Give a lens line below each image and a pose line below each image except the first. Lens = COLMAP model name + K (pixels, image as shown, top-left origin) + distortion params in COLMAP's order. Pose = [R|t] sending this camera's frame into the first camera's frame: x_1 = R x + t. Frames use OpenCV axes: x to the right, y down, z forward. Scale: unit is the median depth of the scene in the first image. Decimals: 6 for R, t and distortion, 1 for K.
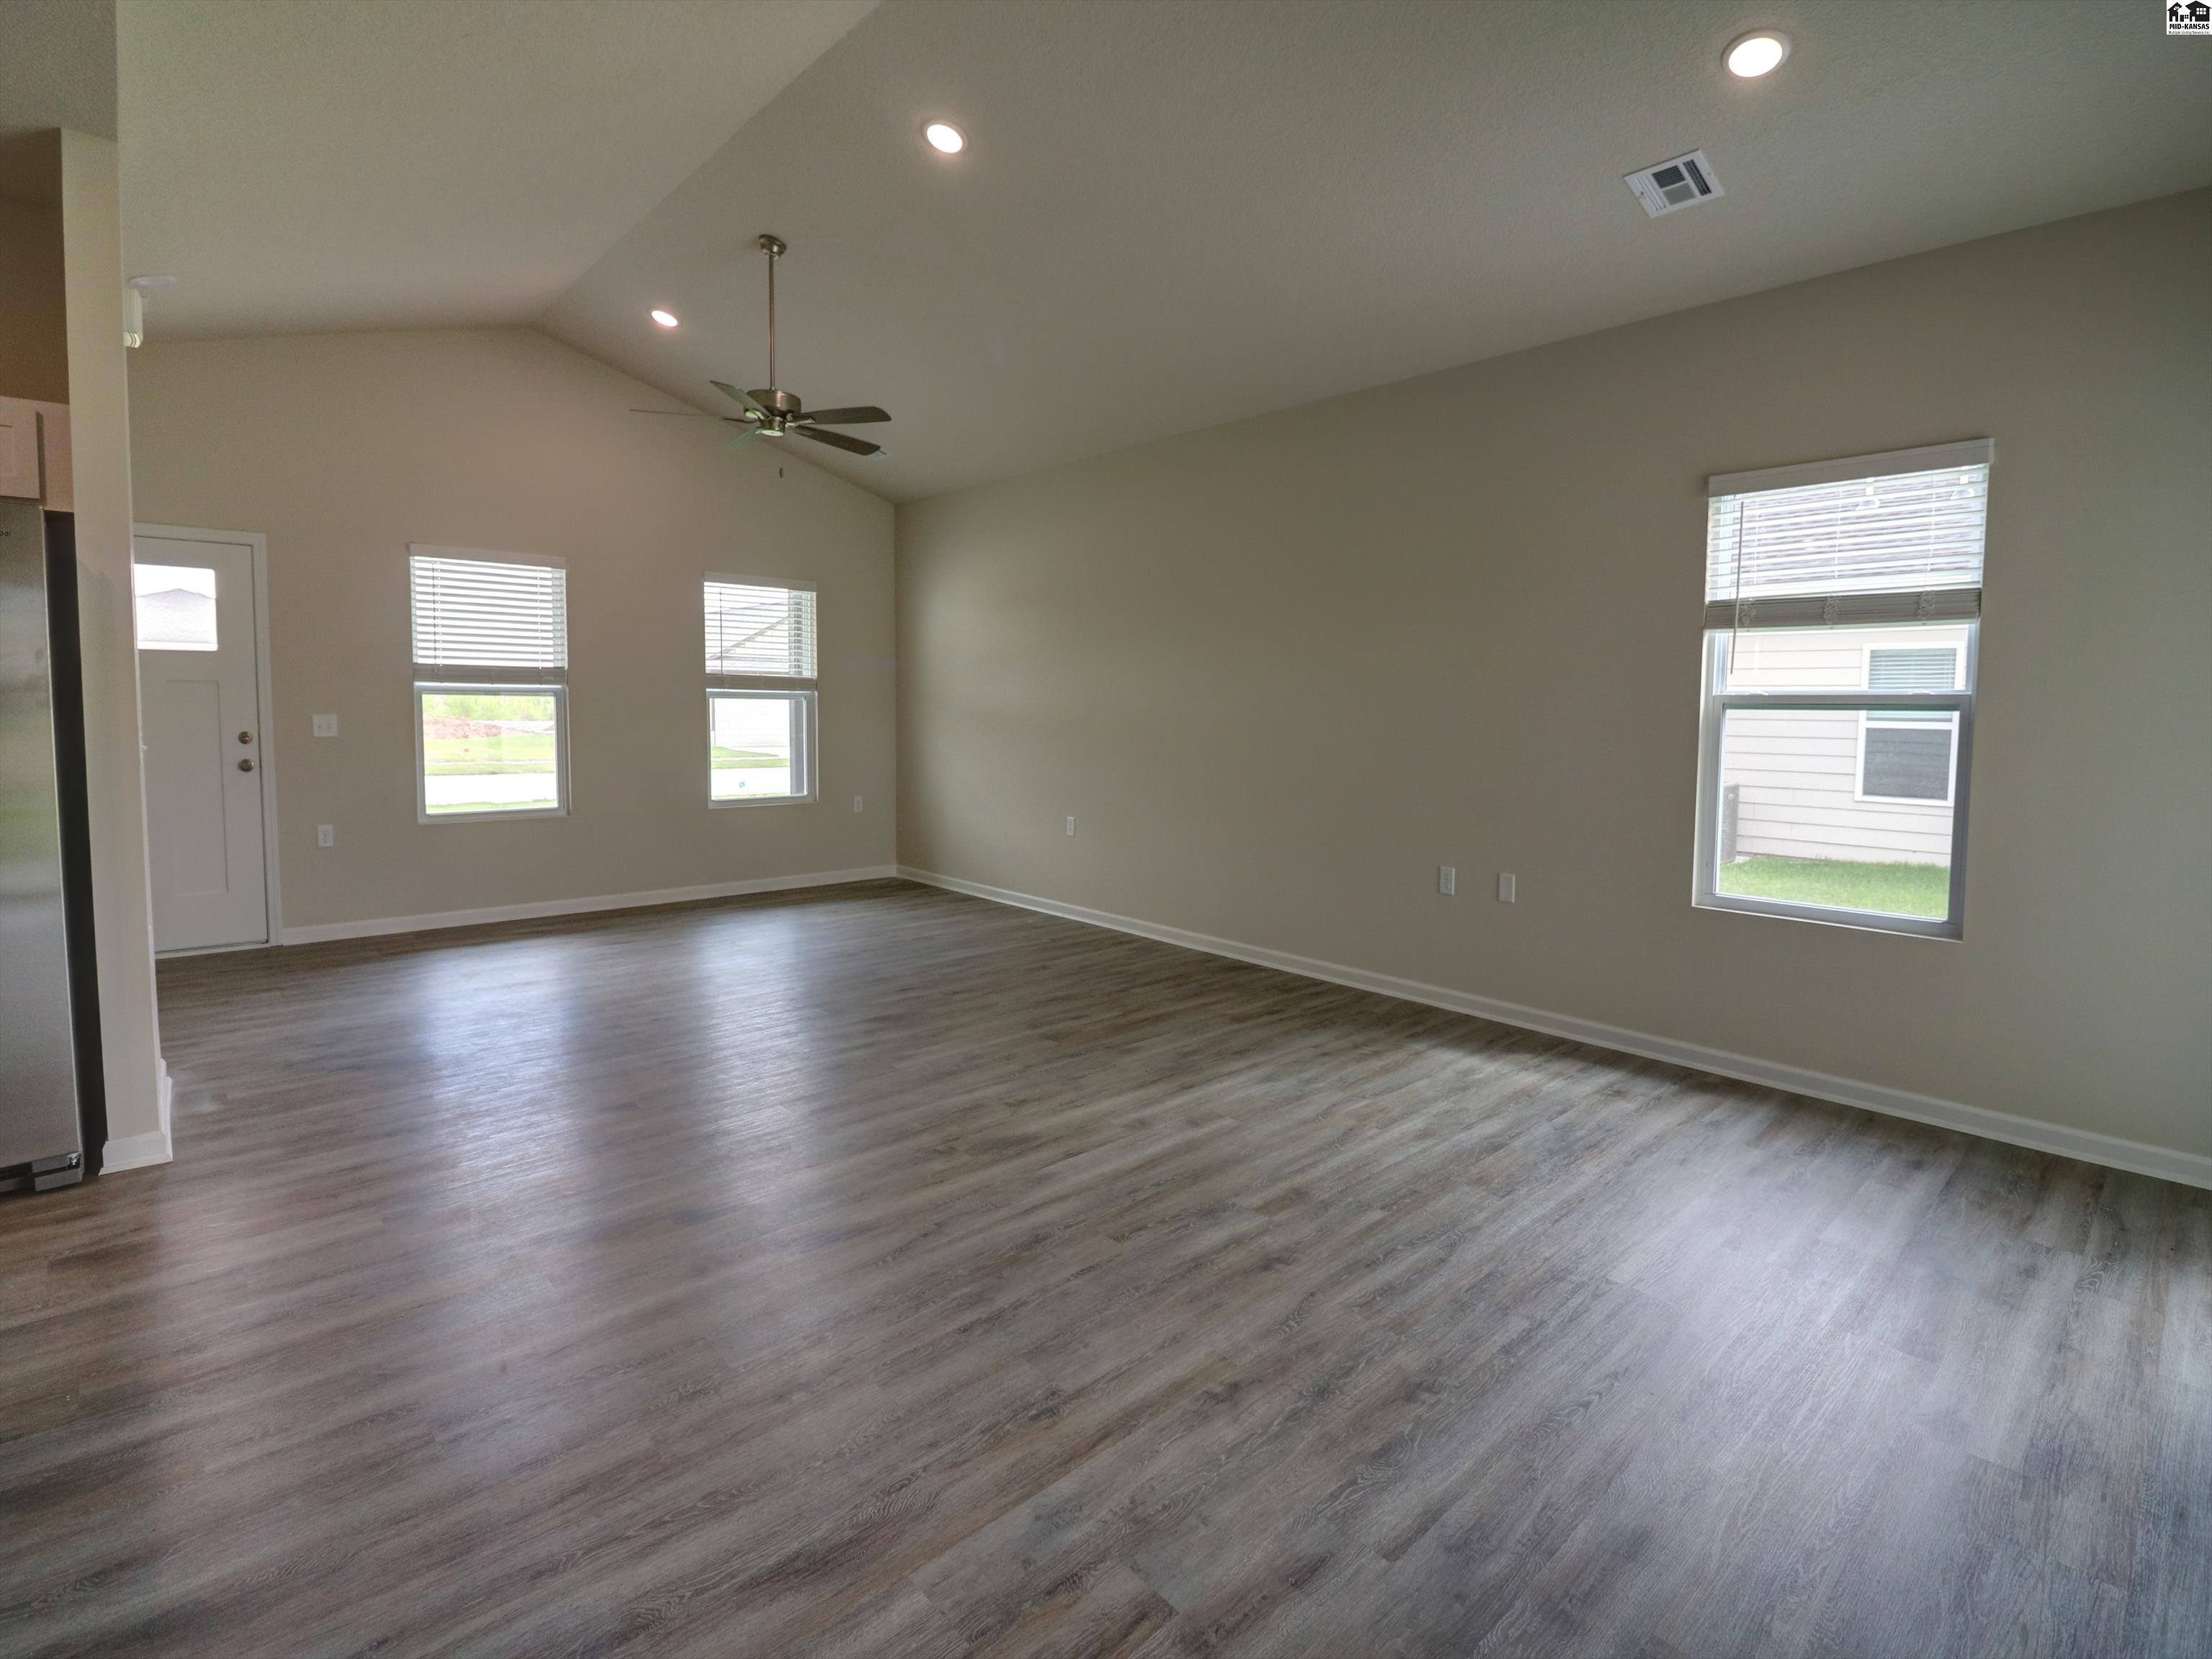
lens RADIAL K [[1043.3, 0, 1108.2], [0, 1043.3, 778.7], [0, 0, 1]] dist [0.000329, -0.011002]
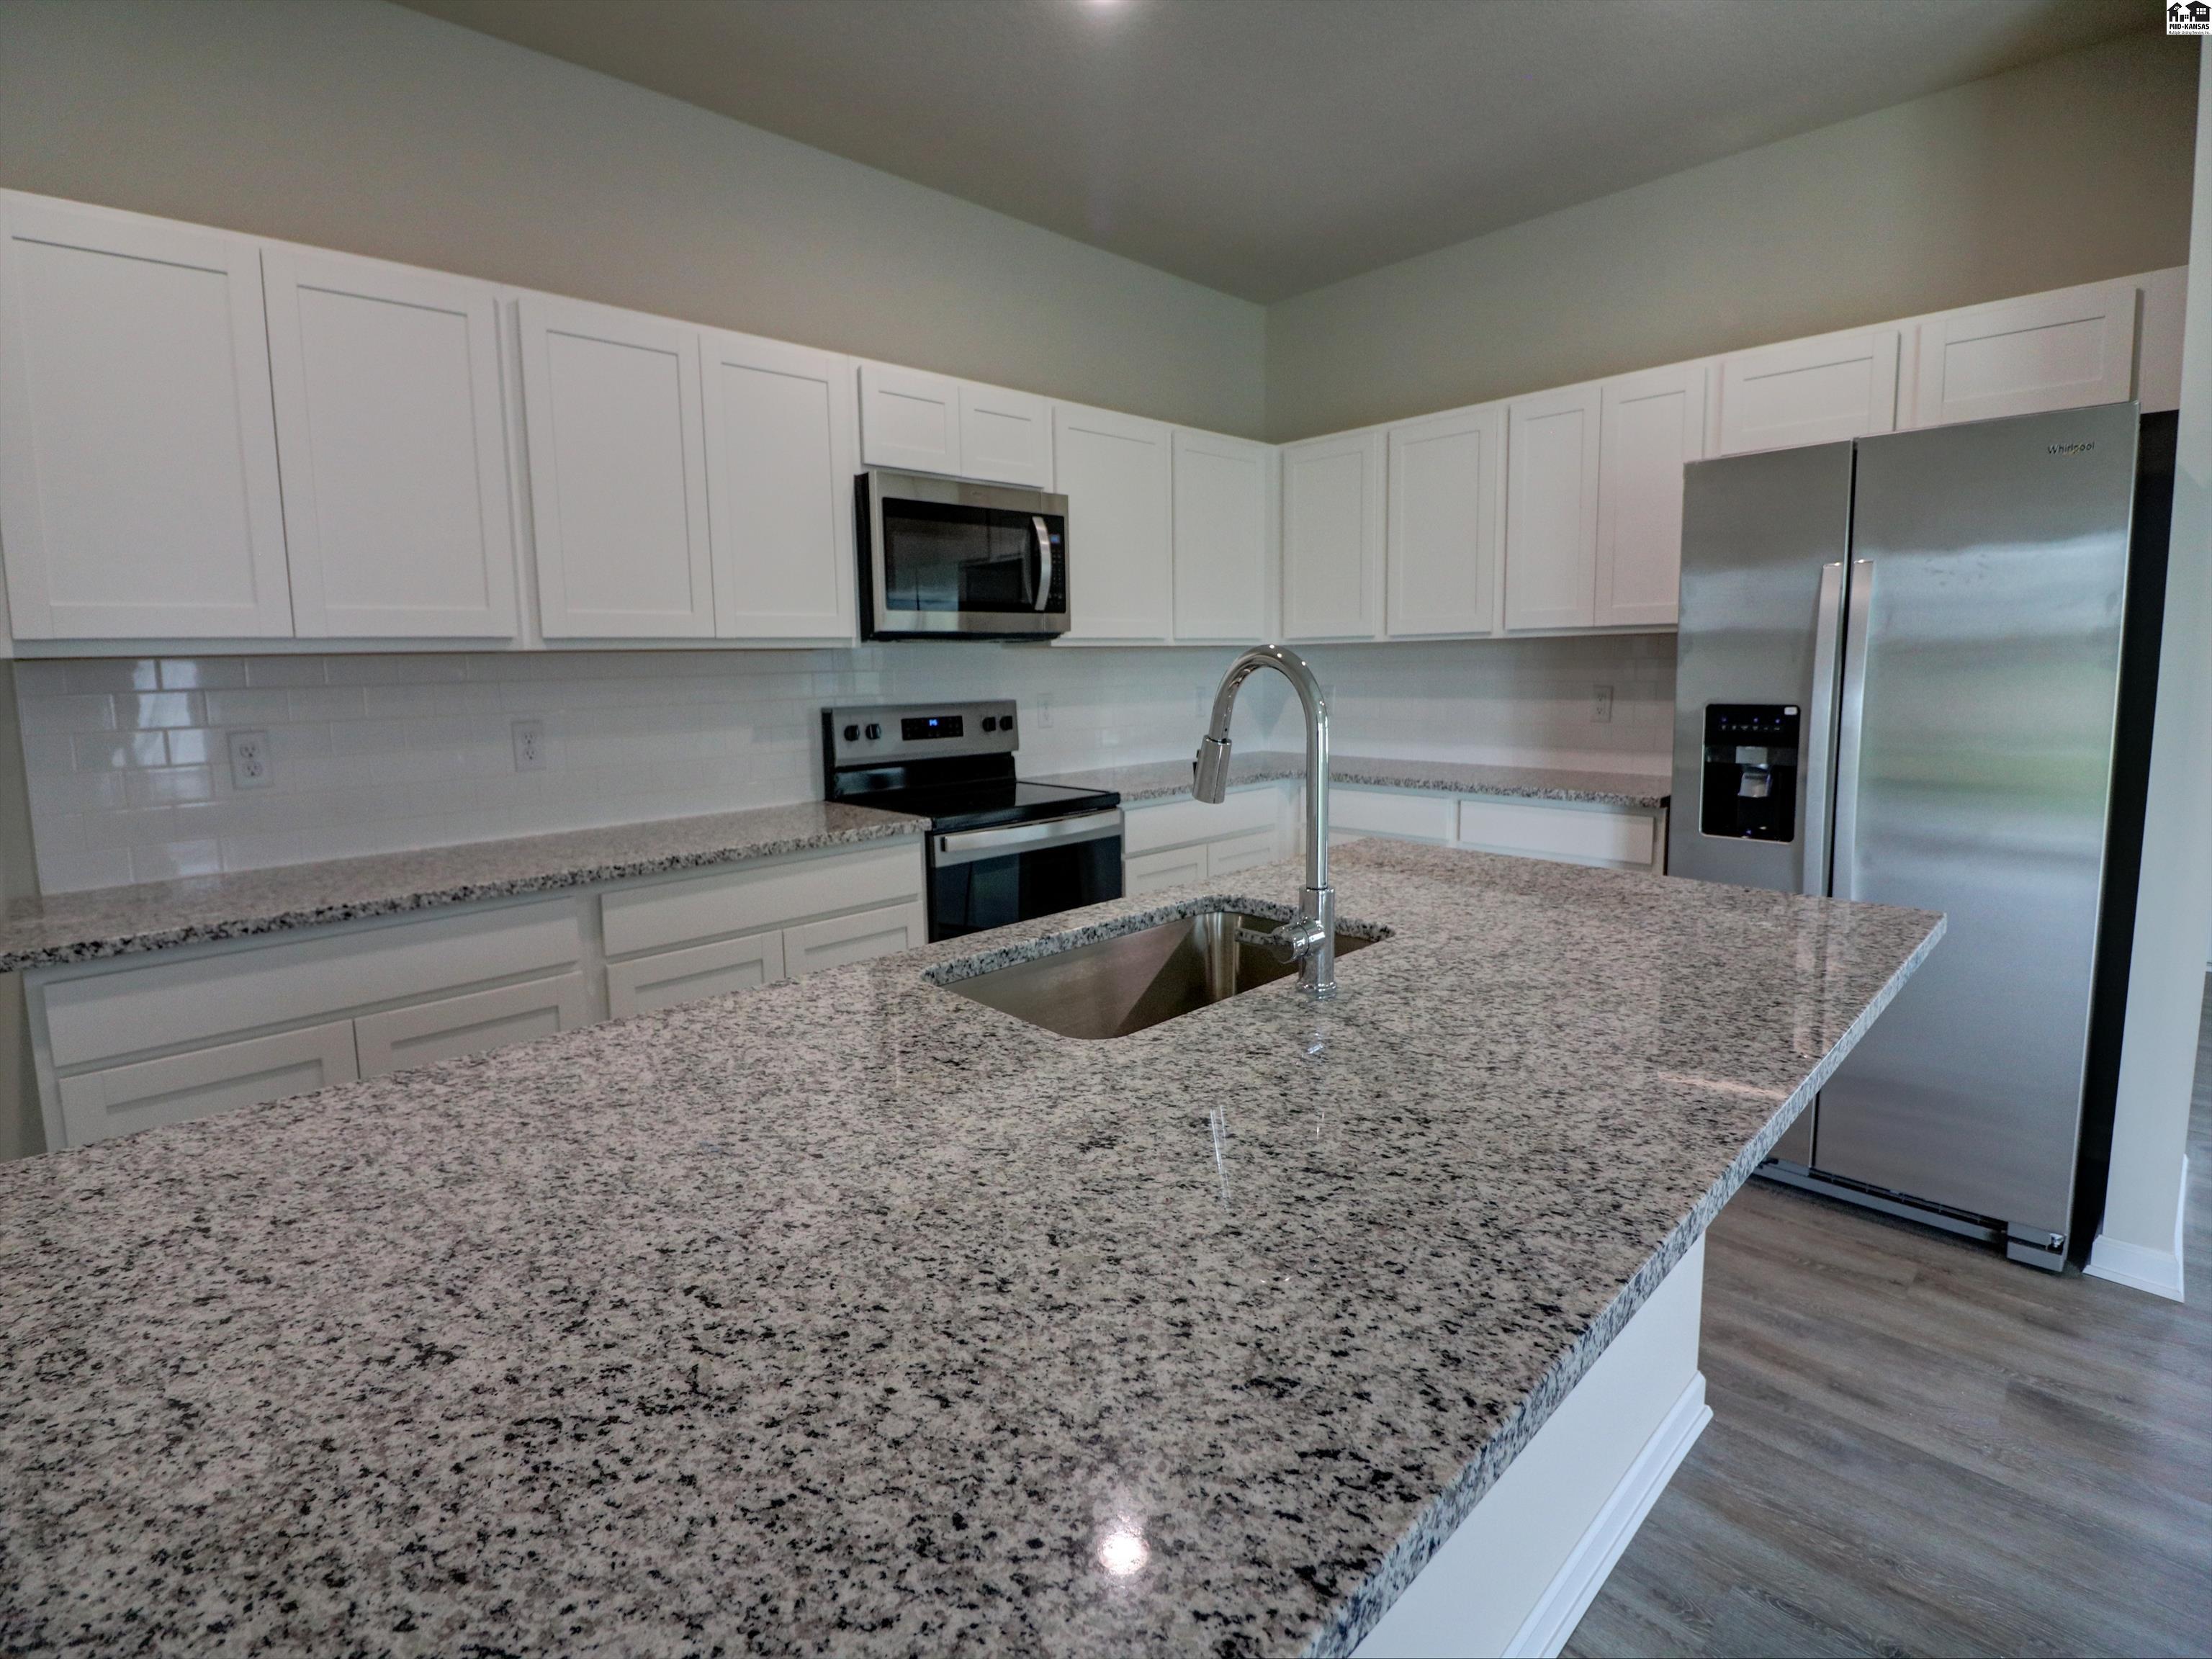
lens RADIAL K [[1023.0, 0, 1109.9], [0, 1023.0, 787.1], [0, 0, 1]] dist [-0.002550, -0.011943]
pose [[0.016947, 0.108513, -0.993951, -0.251261], [-0.048764, 0.993000, 0.107578, -0.022299], [0.998667, 0.046645, 0.022120, 0.208913]]
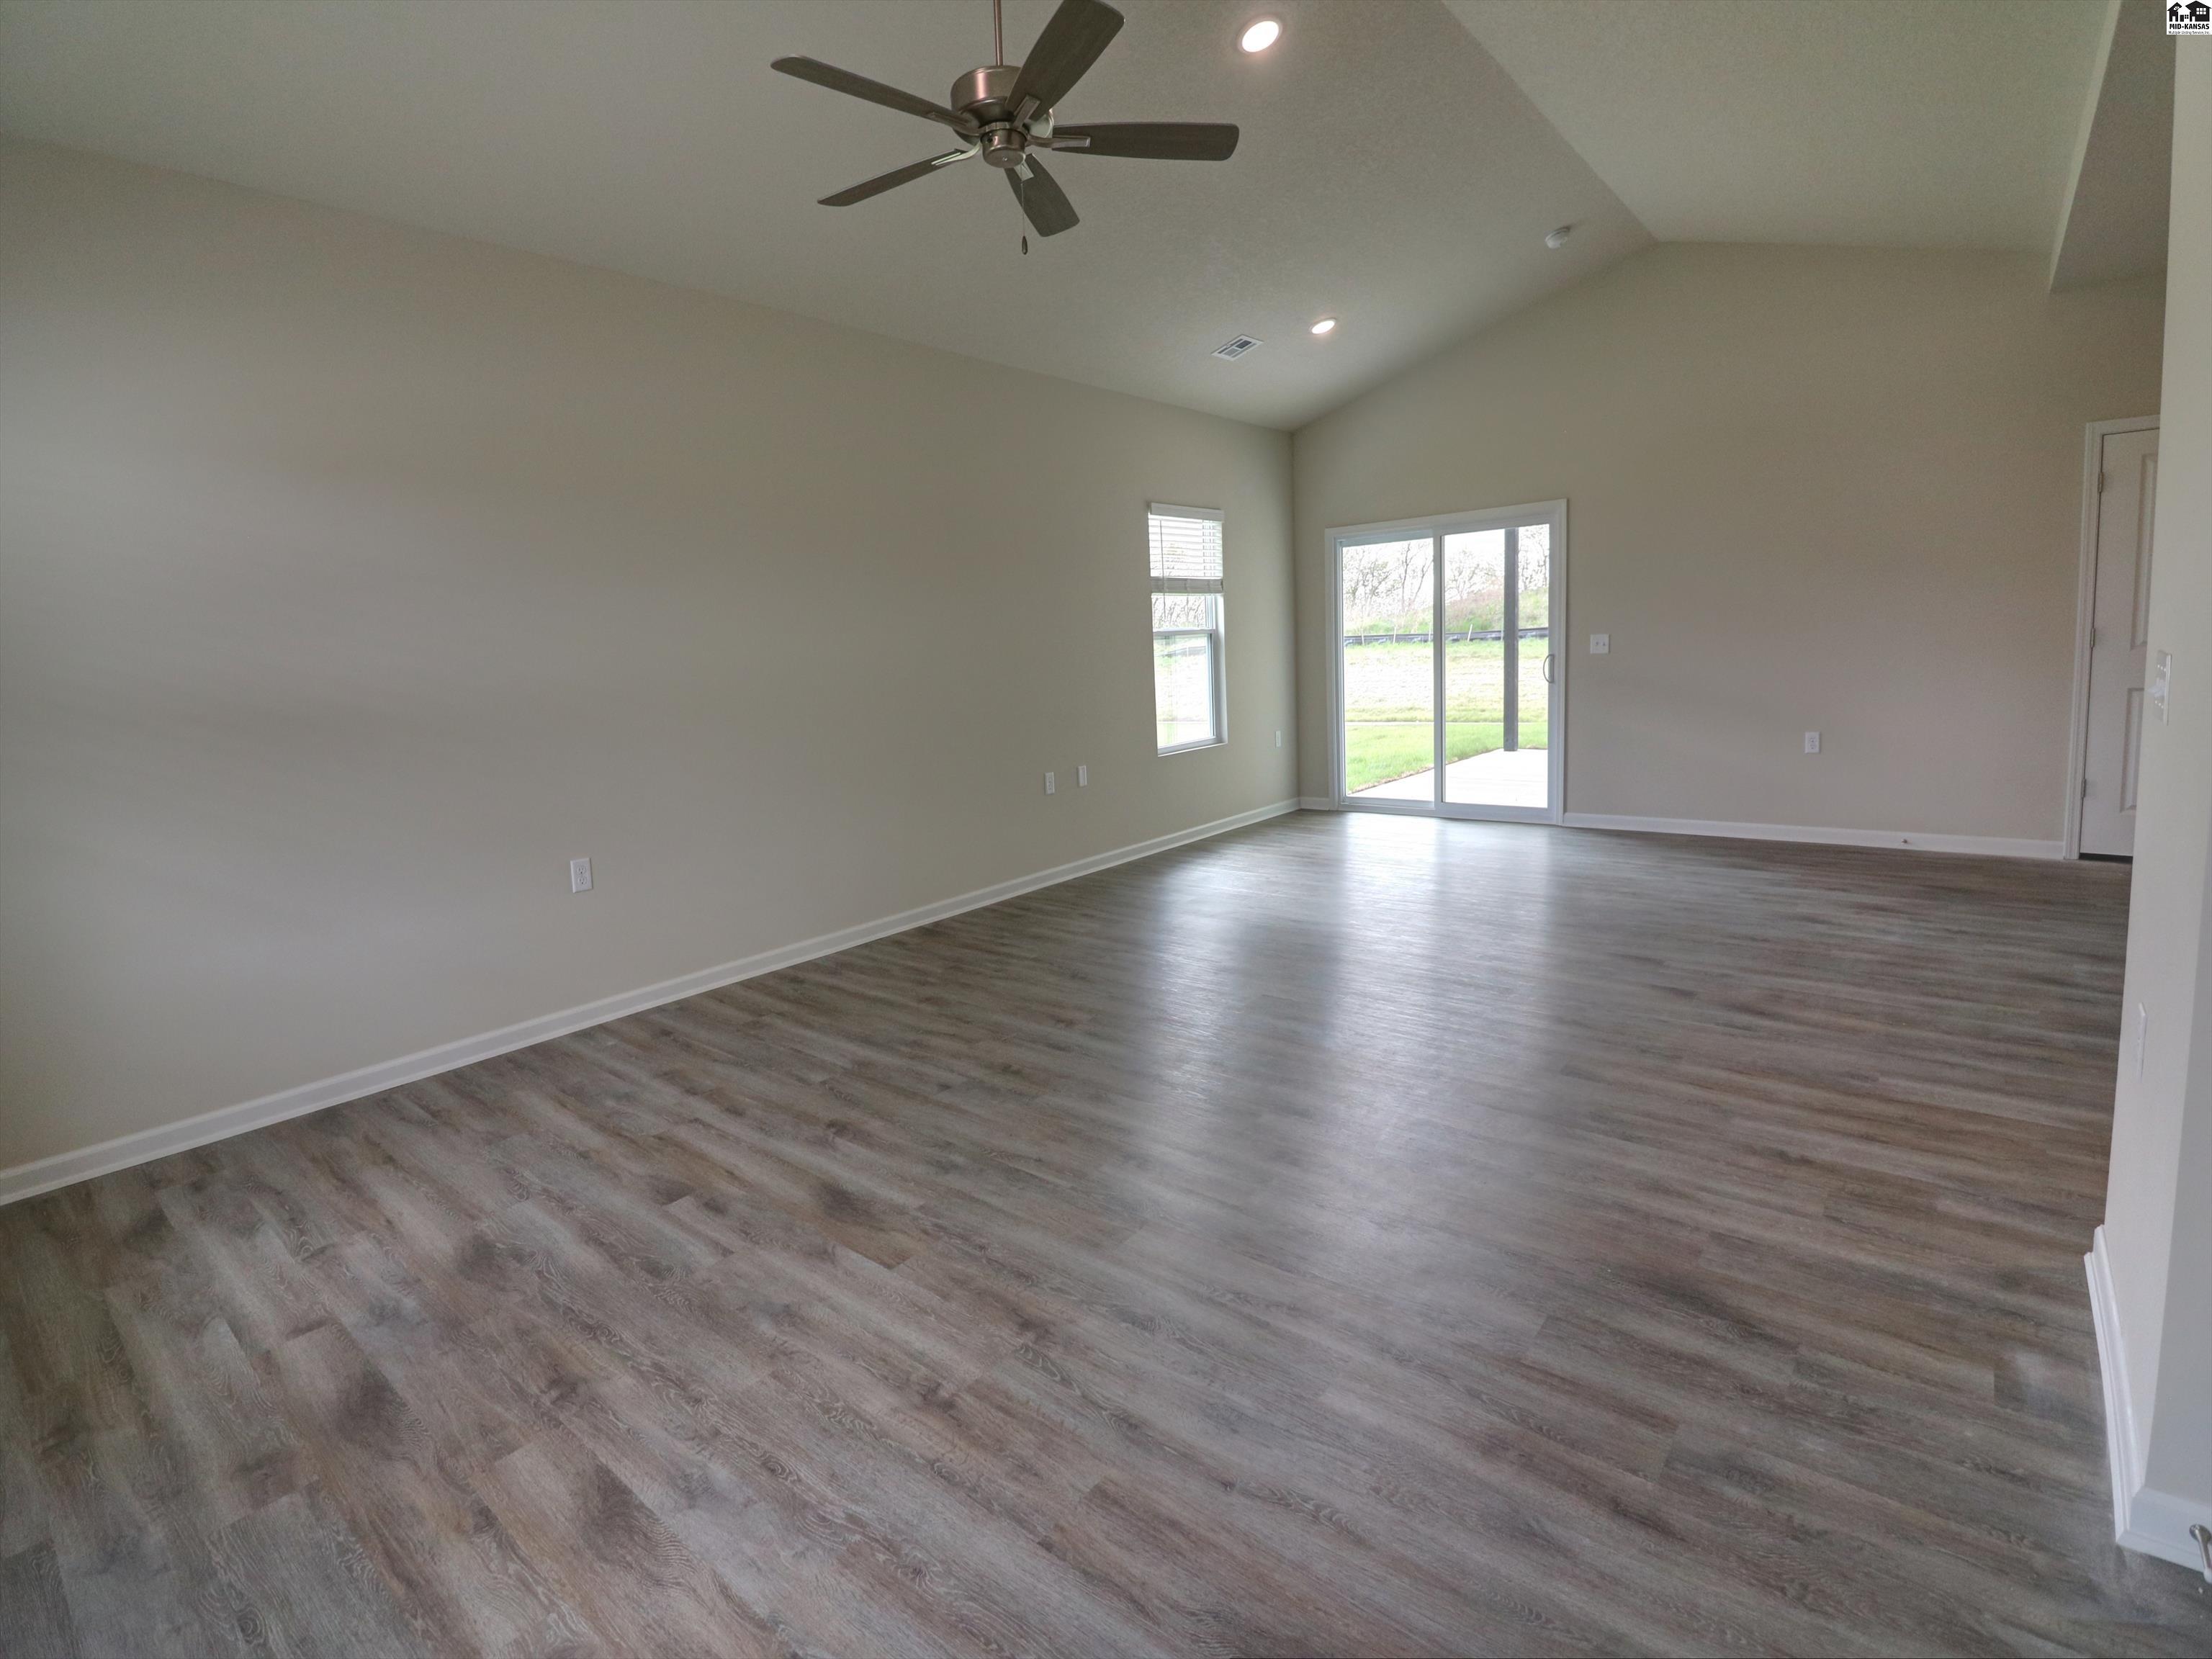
lens RADIAL K [[1055.9, 0, 1116.7], [0, 1055.9, 761.5], [0, 0, 1]] dist [0.001778, -0.012799]
pose [[-0.145855, -0.113341, 0.982792, -1.391374], [0.116316, 0.984561, 0.130808, -0.127918], [-0.982444, 0.133393, -0.130420, 1.605459]]
